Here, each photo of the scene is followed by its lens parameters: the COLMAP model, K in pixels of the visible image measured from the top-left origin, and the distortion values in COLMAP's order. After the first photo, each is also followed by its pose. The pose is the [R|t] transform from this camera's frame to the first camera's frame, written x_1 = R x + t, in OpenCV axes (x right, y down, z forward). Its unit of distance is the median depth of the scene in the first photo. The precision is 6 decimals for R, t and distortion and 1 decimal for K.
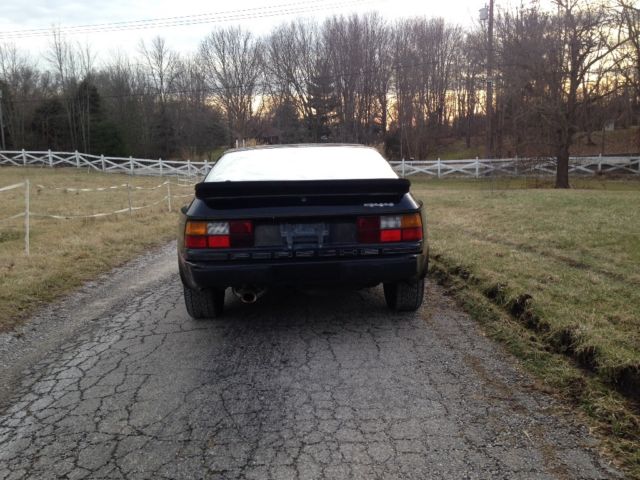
lens RADIAL K [[570.6, 0, 320.0], [0, 570.6, 240.0], [0, 0, 1]] dist [0.174375, -0.267689]
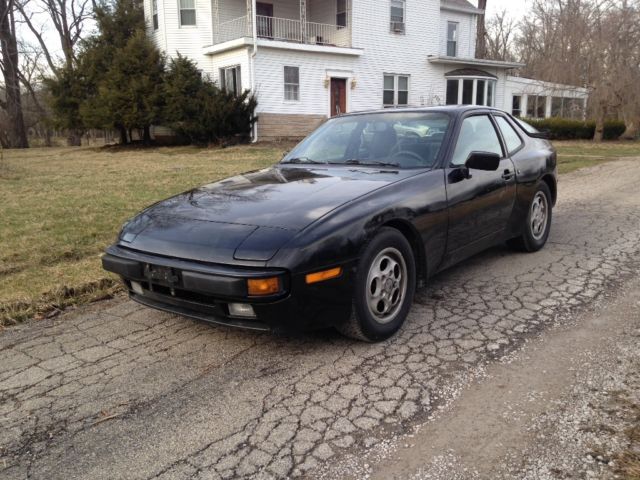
lens RADIAL K [[570.6, 0, 320.0], [0, 570.6, 240.0], [0, 0, 1]] dist [0.174375, -0.267689]
pose [[-0.745395, -0.077173, 0.662140, -0.102550], [0.142147, 0.952032, 0.270979, -0.041879], [-0.651291, 0.296108, -0.698670, 0.323362]]
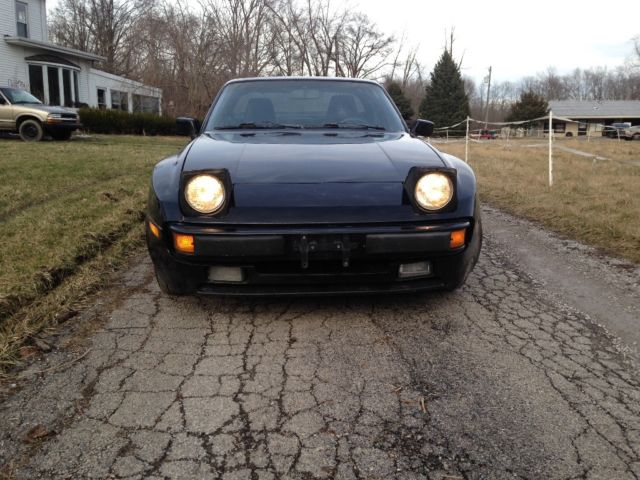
lens RADIAL K [[570.6, 0, 320.0], [0, 570.6, 240.0], [0, 0, 1]] dist [0.174375, -0.267689]
pose [[-0.999673, 0.024954, -0.005607, -0.008336], [0.021628, 0.941812, 0.335444, -0.041460], [0.013652, 0.335213, -0.942043, 0.353149]]
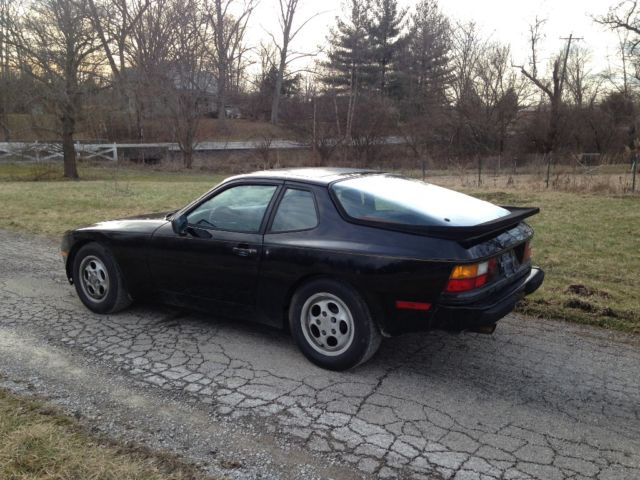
lens RADIAL K [[572.3, 0, 320.0], [0, 572.3, 240.0], [0, 0, 1]] dist [0.184306, -0.278490]
pose [[0.601867, -0.108856, 0.791142, -0.138708], [0.084621, 0.993782, 0.072362, -0.020169], [-0.794100, 0.023395, 0.607336, 0.070924]]
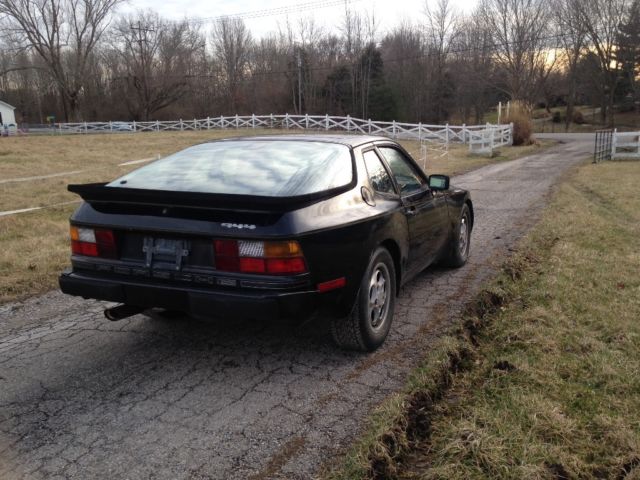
lens RADIAL K [[570.6, 0, 320.0], [0, 570.6, 240.0], [0, 0, 1]] dist [0.174375, -0.267689]
pose [[0.889613, 0.103942, -0.444729, 0.067192], [-0.075158, 0.993800, 0.081929, -0.013831], [0.450488, -0.039460, 0.891910, 0.040019]]
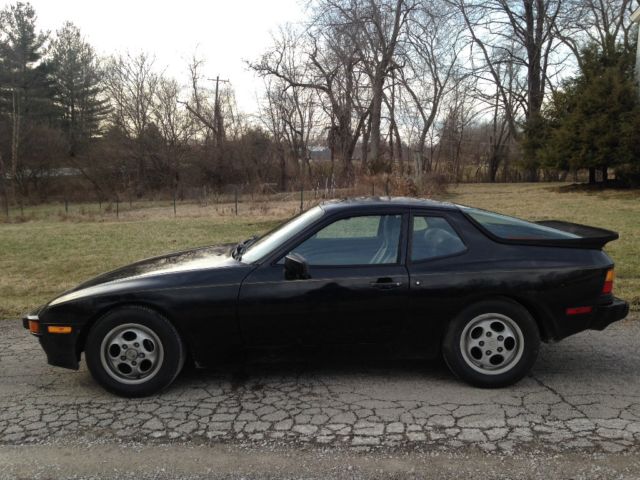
lens RADIAL K [[572.3, 0, 320.0], [0, 572.3, 240.0], [0, 0, 1]] dist [0.184306, -0.278490]
pose [[0.060880, -0.096262, 0.993492, -0.173237], [0.143772, 0.985805, 0.086707, -0.033555], [-0.987736, 0.137558, 0.073855, 0.178861]]
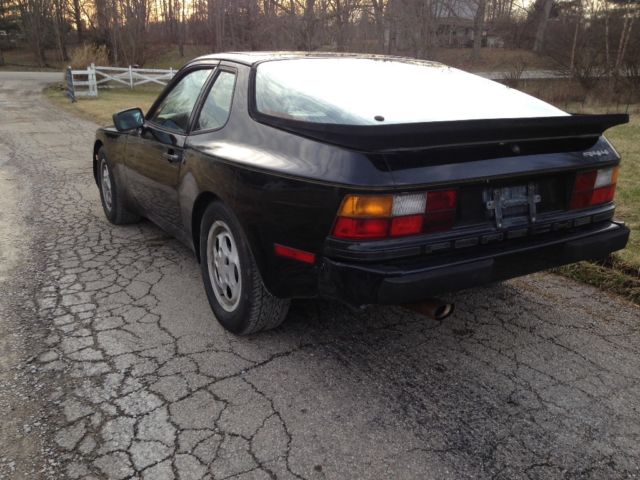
lens RADIAL K [[572.3, 0, 320.0], [0, 572.3, 240.0], [0, 0, 1]] dist [0.184306, -0.278490]
pose [[0.881595, -0.095792, 0.462184, -0.062815], [0.027329, 0.987906, 0.152625, -0.008960], [-0.471215, -0.121922, 0.873551, 0.062700]]
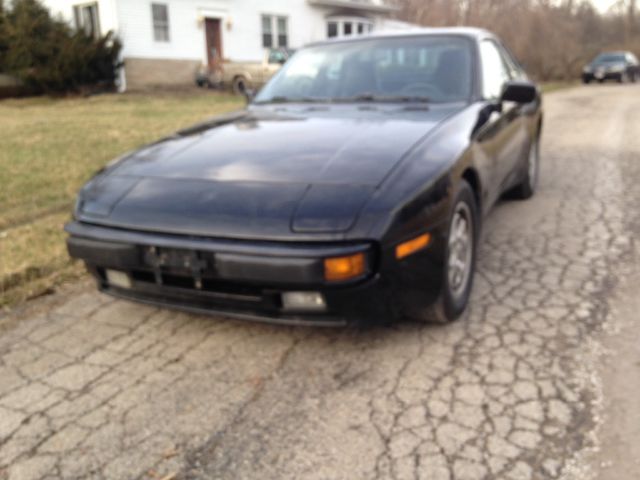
lens RADIAL K [[593.2, 0, 320.0], [0, 593.2, 240.0], [0, 0, 1]] dist [0.109404, -0.207617]
pose [[-0.874713, -0.067250, 0.479953, -0.063303], [0.132676, 0.919264, 0.370608, -0.039710], [-0.466127, 0.387854, -0.795170, 0.321897]]
